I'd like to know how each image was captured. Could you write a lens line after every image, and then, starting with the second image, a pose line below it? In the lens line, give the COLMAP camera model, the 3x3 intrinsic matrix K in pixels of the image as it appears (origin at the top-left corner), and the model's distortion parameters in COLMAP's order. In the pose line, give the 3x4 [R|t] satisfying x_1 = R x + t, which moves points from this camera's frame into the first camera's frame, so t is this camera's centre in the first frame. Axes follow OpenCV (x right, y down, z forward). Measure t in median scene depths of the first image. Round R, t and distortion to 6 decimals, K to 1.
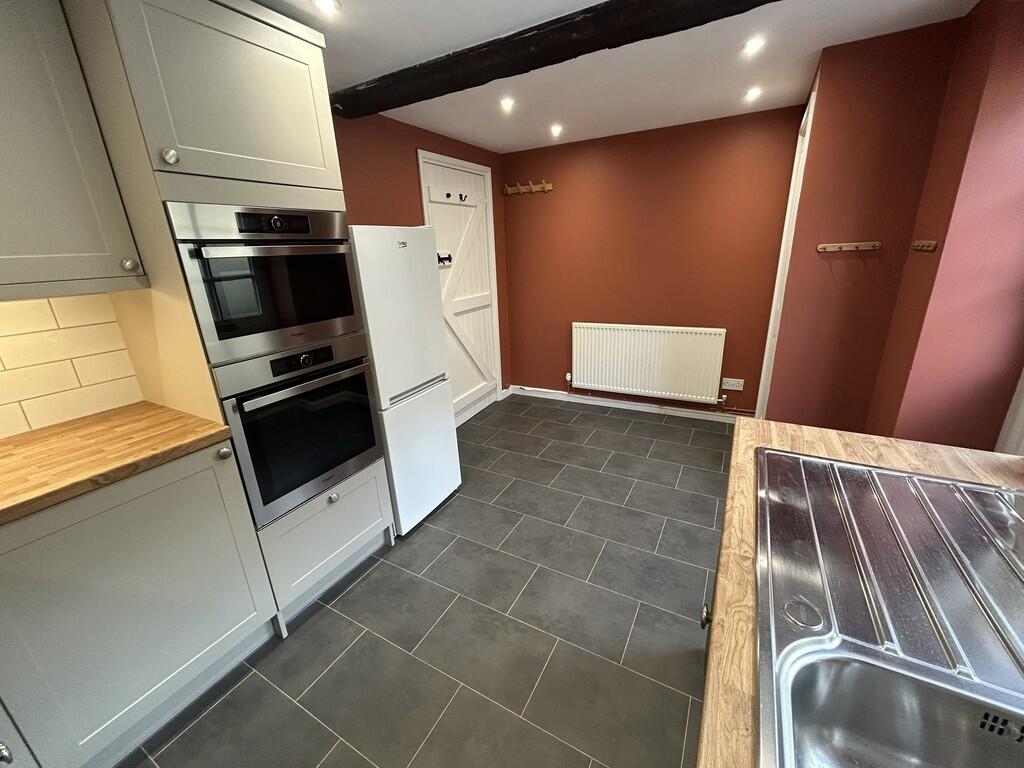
lens RADIAL K [[409.3, 0, 511.0], [0, 409.3, 382.2], [0, 0, 1]] dist [-0.001022, 0.000394]
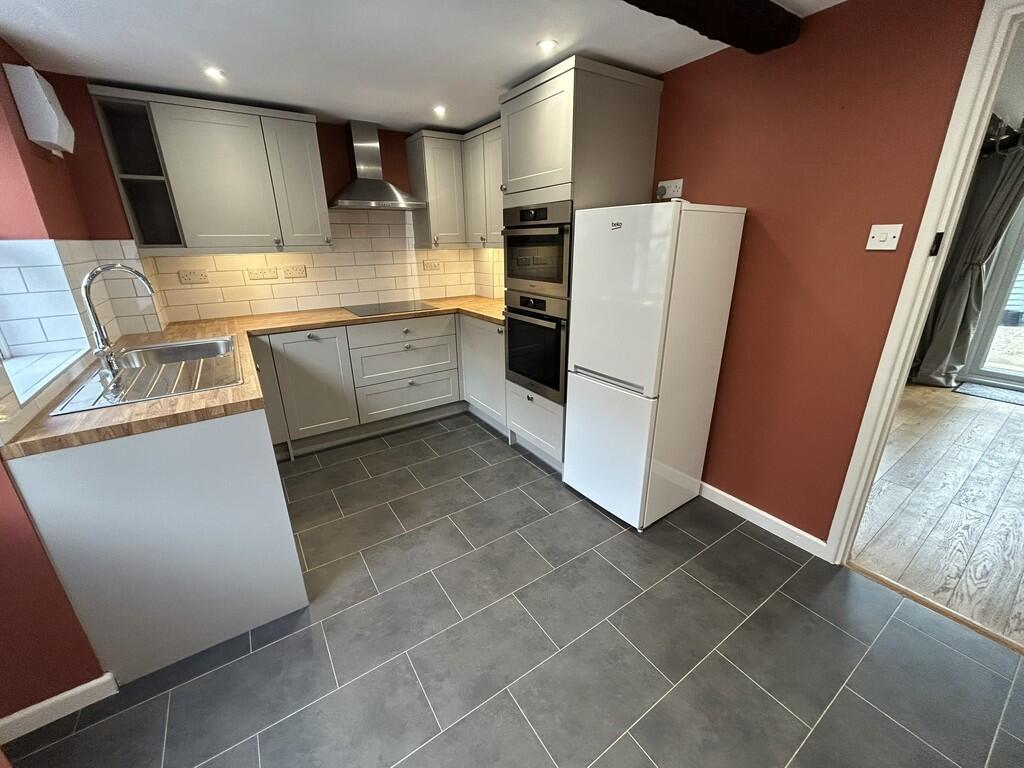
lens RADIAL K [[409.3, 0, 511.0], [0, 409.3, 382.2], [0, 0, 1]] dist [-0.001022, 0.000394]
pose [[-0.451427, 0.337691, -0.825941, 0.851973], [-0.245743, 0.842779, 0.478888, -0.486095], [0.857802, 0.419152, -0.297468, 1.399540]]
